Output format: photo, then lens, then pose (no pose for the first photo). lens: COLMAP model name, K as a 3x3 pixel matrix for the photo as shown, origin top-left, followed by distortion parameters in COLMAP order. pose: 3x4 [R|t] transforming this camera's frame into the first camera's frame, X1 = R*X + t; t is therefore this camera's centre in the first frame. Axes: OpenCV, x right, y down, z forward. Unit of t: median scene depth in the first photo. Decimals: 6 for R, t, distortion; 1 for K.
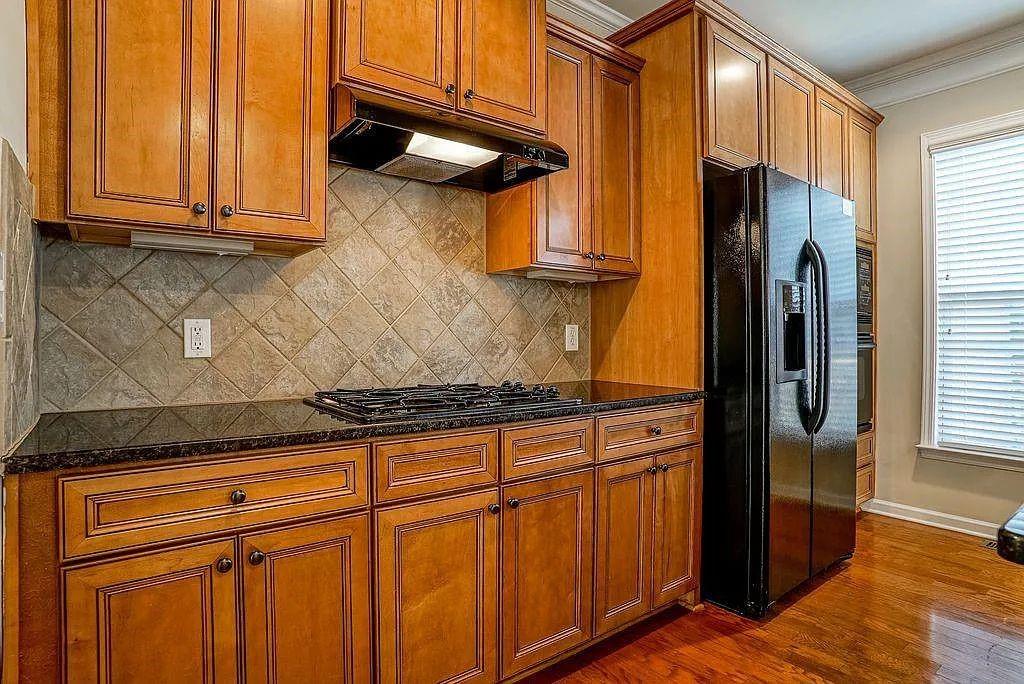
lens RADIAL K [[554.0, 0, 509.7], [0, 554.0, 340.0], [0, 0, 1]] dist [-0.090366, 0.044965]
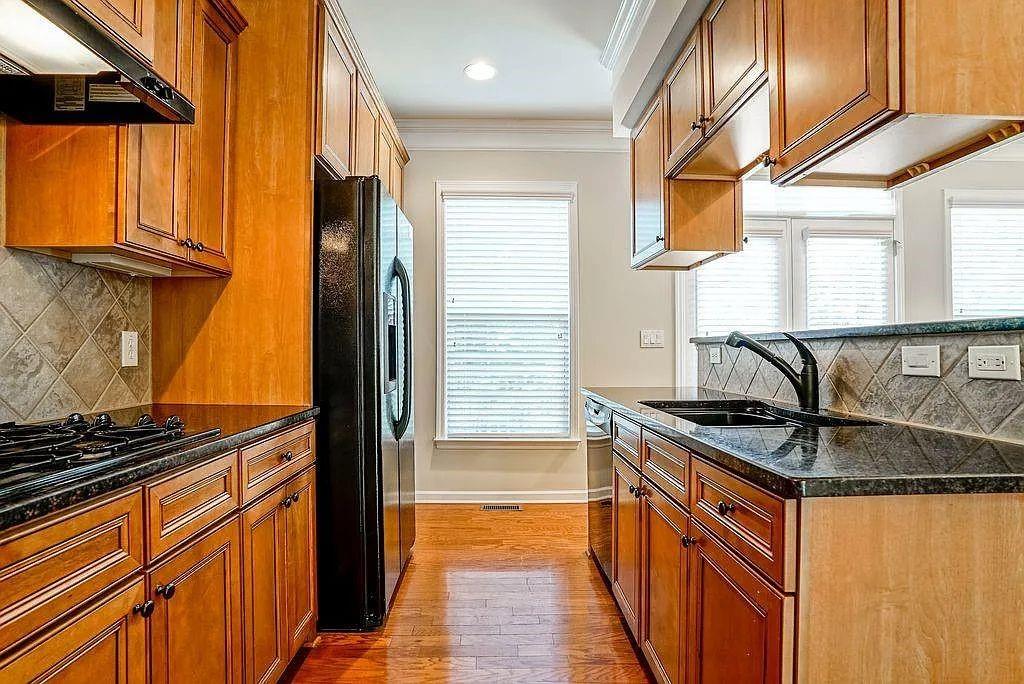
lens RADIAL K [[554.5, 0, 507.1], [0, 554.5, 348.3], [0, 0, 1]] dist [-0.099797, 0.052985]
pose [[0.593134, 0.001583, 0.805102, -0.196253], [0.003646, 0.999983, -0.004653, 0.000315], [-0.805095, 0.005695, 0.593118, 0.191044]]
